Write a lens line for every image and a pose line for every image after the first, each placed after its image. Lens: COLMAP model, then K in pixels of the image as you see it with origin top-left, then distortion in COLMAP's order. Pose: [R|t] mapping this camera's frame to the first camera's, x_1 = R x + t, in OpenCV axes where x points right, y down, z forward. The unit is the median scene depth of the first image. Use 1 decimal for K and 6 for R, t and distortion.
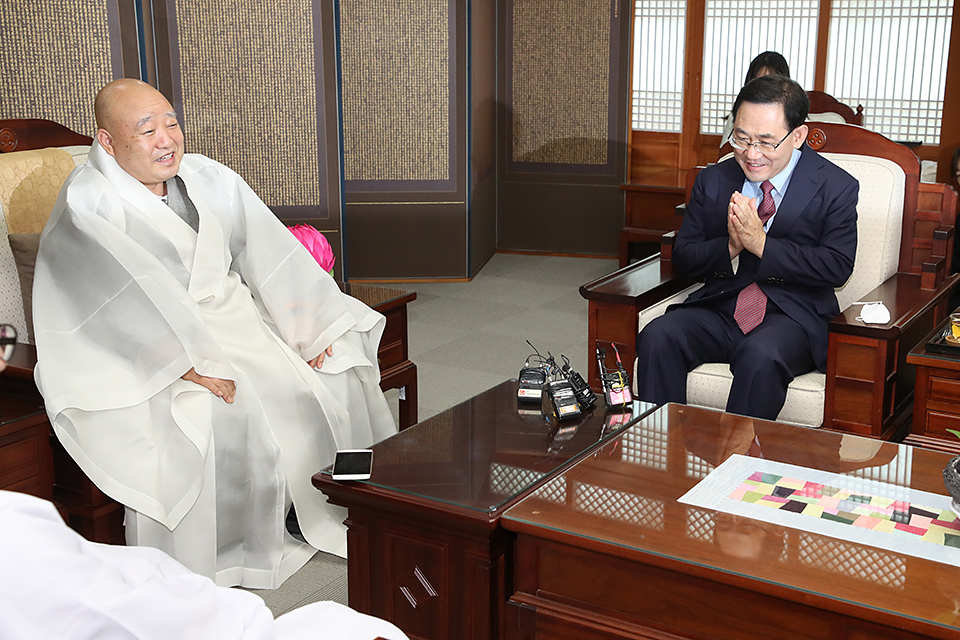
lens RADIAL K [[1262.9, 0, 516.6], [0, 1262.9, 291.8], [0, 0, 1]] dist [0.114166, 0.000000]
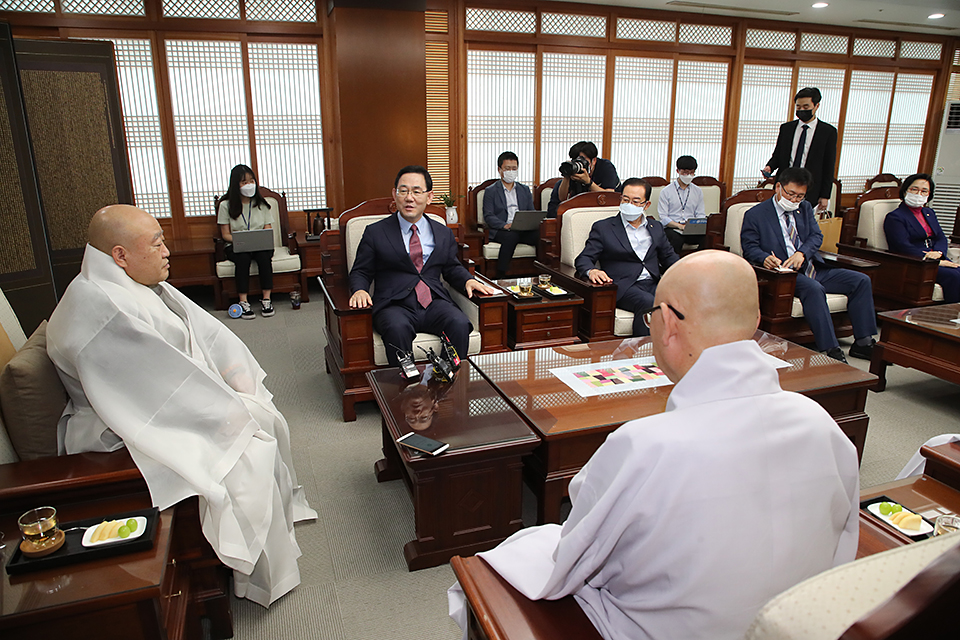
lens RADIAL K [[648.5, 0, 477.0], [0, 648.5, 319.7], [0, 0, 1]] dist [-0.082307, 0.029006]
pose [[0.640270, -0.216945, 0.736878, -0.456599], [0.175390, 0.975237, 0.134725, -0.072707], [-0.747859, 0.042981, 0.662465, 0.325447]]
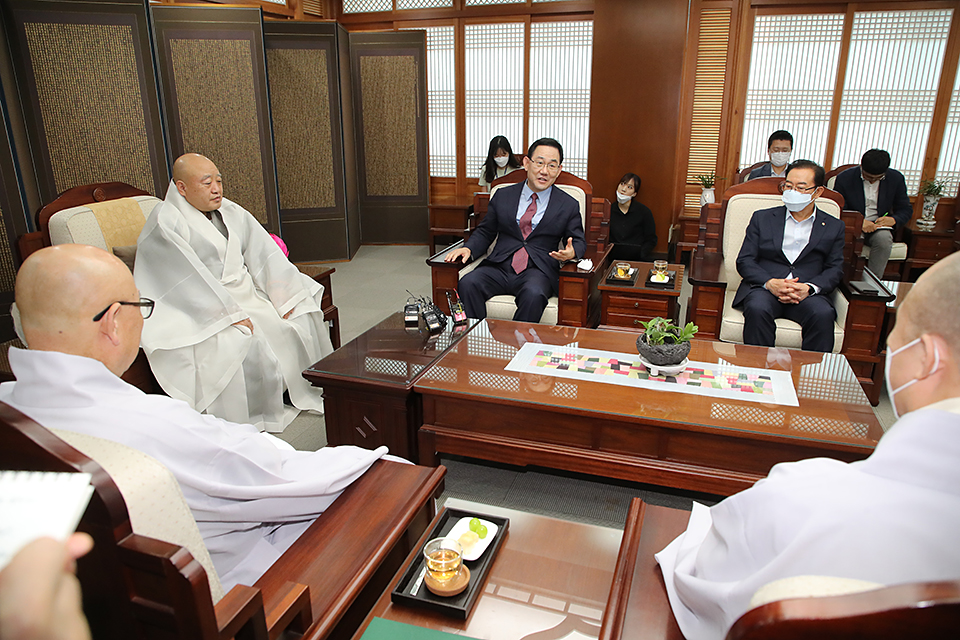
lens RADIAL K [[648.5, 0, 480.6], [0, 648.5, 315.5], [0, 0, 1]] dist [-0.082307, 0.029006]
pose [[0.979716, -0.068917, 0.188165, -0.058452], [0.053369, 0.994822, 0.086489, -0.000631], [-0.193152, -0.074693, 0.978322, 0.045372]]
